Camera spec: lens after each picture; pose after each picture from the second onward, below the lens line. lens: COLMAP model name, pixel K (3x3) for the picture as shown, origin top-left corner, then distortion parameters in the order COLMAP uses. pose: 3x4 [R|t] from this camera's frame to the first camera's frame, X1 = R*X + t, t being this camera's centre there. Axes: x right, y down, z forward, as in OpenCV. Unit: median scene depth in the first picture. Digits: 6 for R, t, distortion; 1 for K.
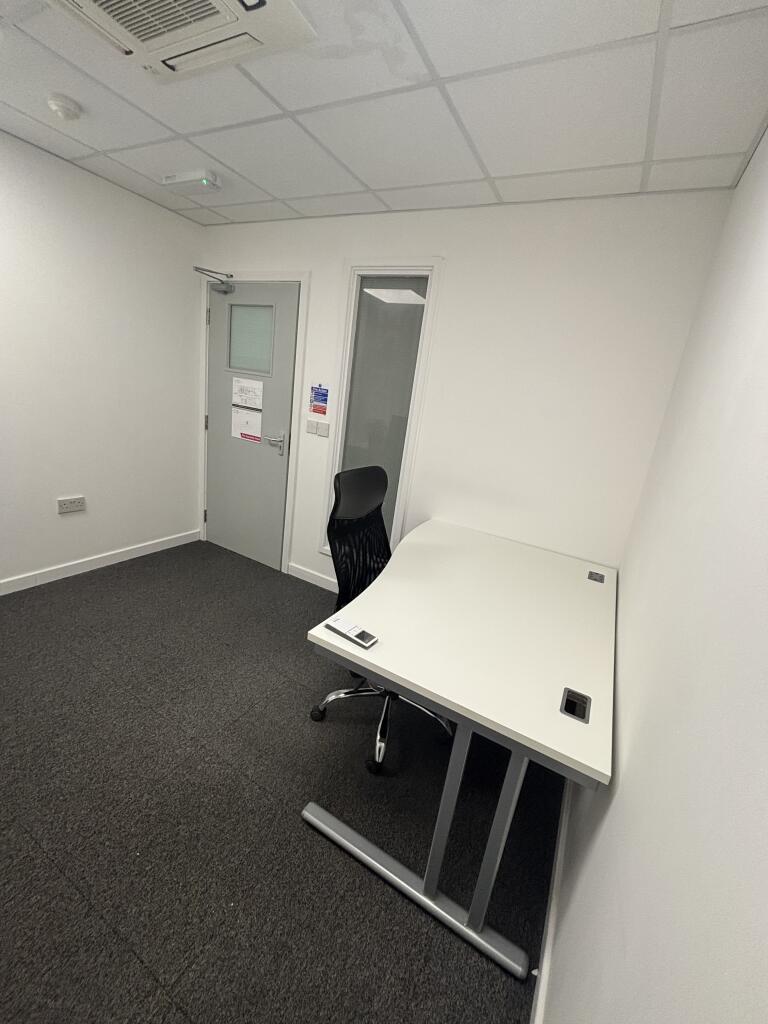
lens RADIAL K [[411.5, 0, 390.7], [0, 411.5, 503.6], [0, 0, 1]] dist [-0.001023, -0.000277]
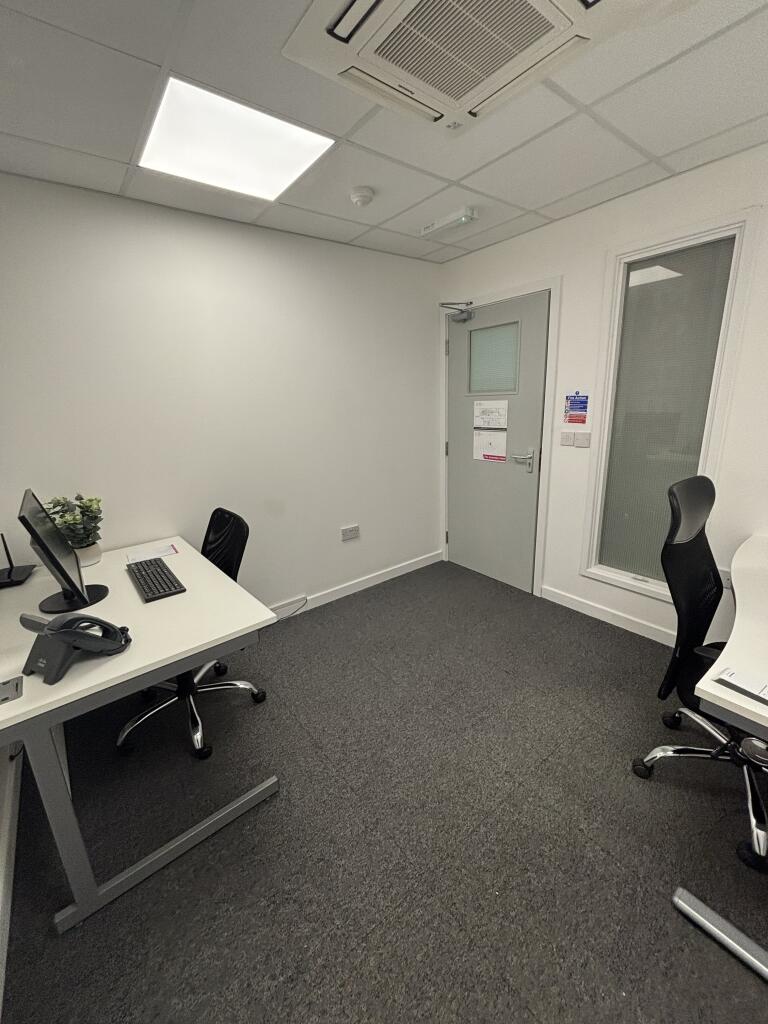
lens RADIAL K [[411.5, 0, 382.9], [0, 411.5, 503.2], [0, 0, 1]] dist [-0.001023, -0.000277]
pose [[0.902448, -0.065024, -0.425863, -0.192646], [0.051716, 0.997746, -0.042752, -0.025937], [0.427683, 0.016557, 0.903777, -0.011380]]
